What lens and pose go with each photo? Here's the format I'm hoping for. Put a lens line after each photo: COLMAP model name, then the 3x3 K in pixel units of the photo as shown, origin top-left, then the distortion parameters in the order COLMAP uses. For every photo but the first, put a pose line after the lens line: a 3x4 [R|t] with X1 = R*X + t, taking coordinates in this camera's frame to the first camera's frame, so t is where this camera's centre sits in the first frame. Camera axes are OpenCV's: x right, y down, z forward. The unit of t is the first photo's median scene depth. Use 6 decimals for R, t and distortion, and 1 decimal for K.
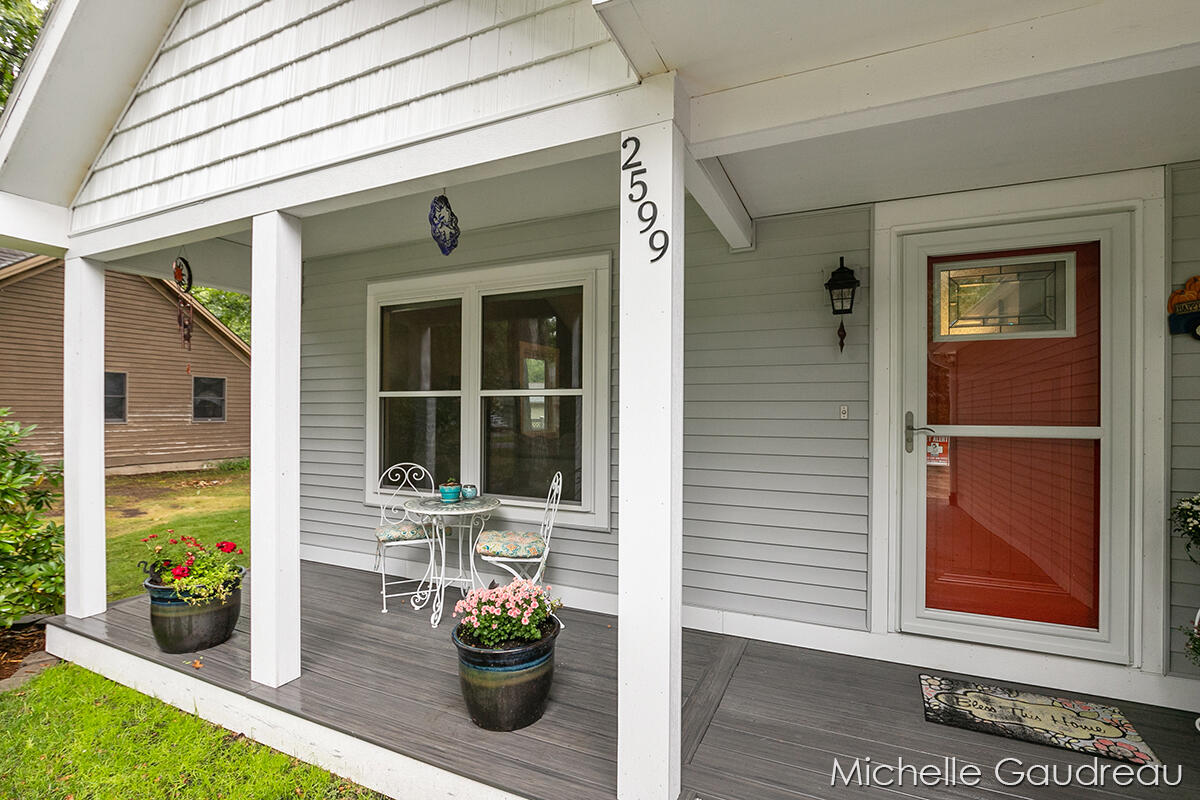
lens RADIAL K [[546.4, 0, 603.8], [0, 546.4, 416.1], [0, 0, 1]] dist [-0.017090, 0.000419]
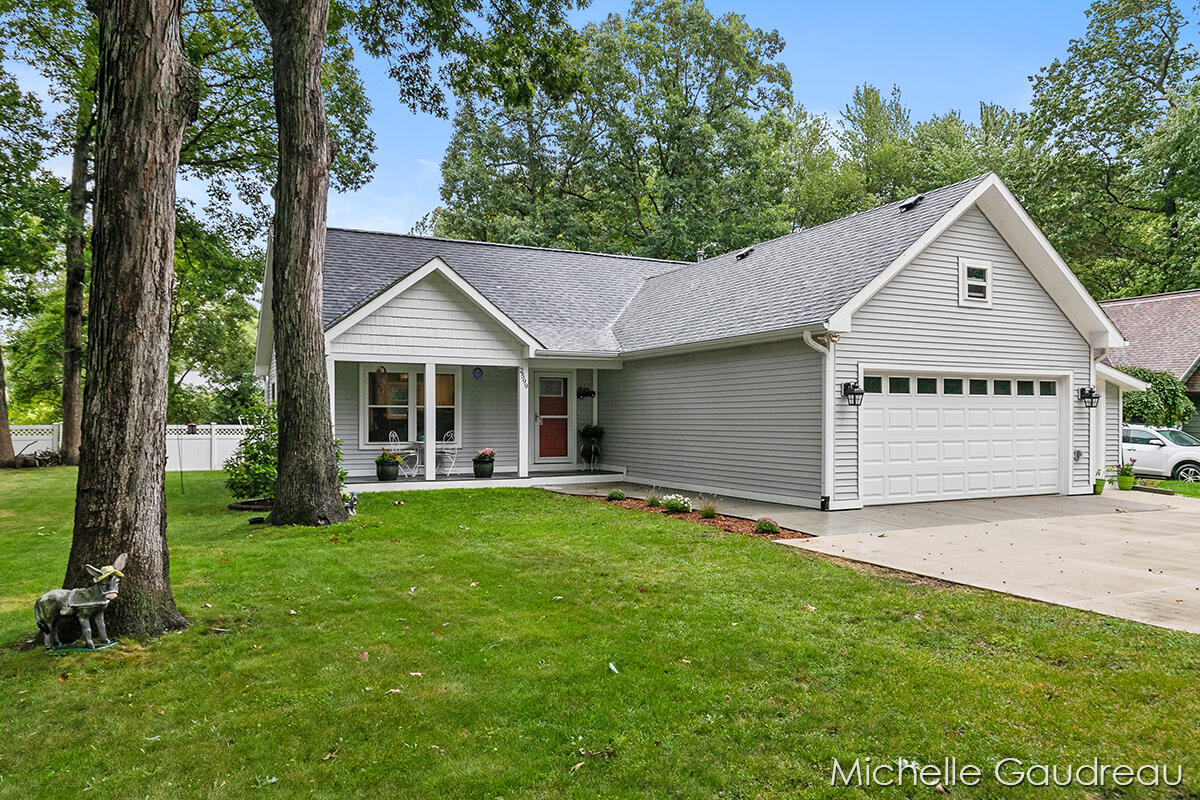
lens RADIAL K [[866.2, 0, 606.3], [0, 866.2, 432.0], [0, 0, 1]] dist [0.001205, -0.005009]
pose [[0.621704, -0.016771, 0.783072, -4.451990], [0.008694, 0.999857, 0.014512, 0.051487], [-0.783204, -0.002214, 0.621761, -3.697536]]
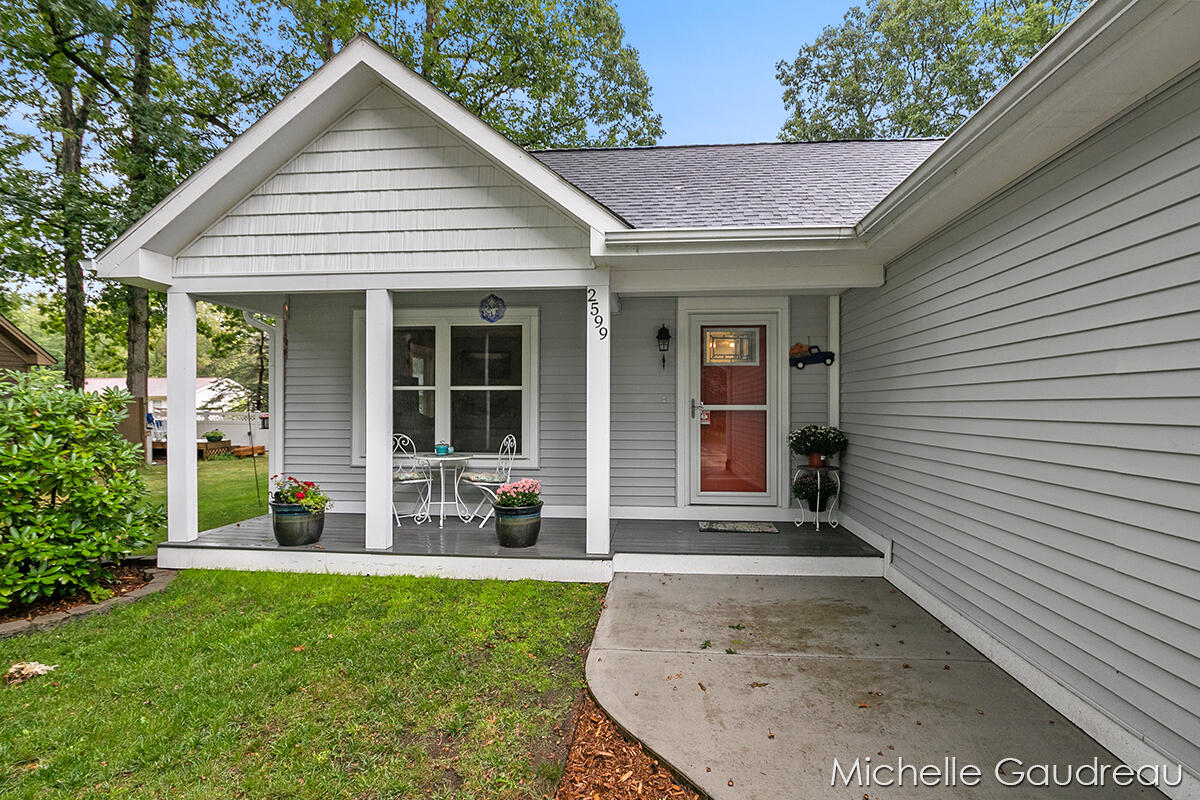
lens RADIAL K [[585.1, 0, 603.8], [0, 585.1, 410.9], [0, 0, 1]] dist [-0.021378, 0.000175]
pose [[0.942728, -0.006144, 0.333506, -0.510826], [0.005383, 0.999980, 0.003207, 0.028970], [-0.333519, -0.001228, 0.942743, -1.001929]]
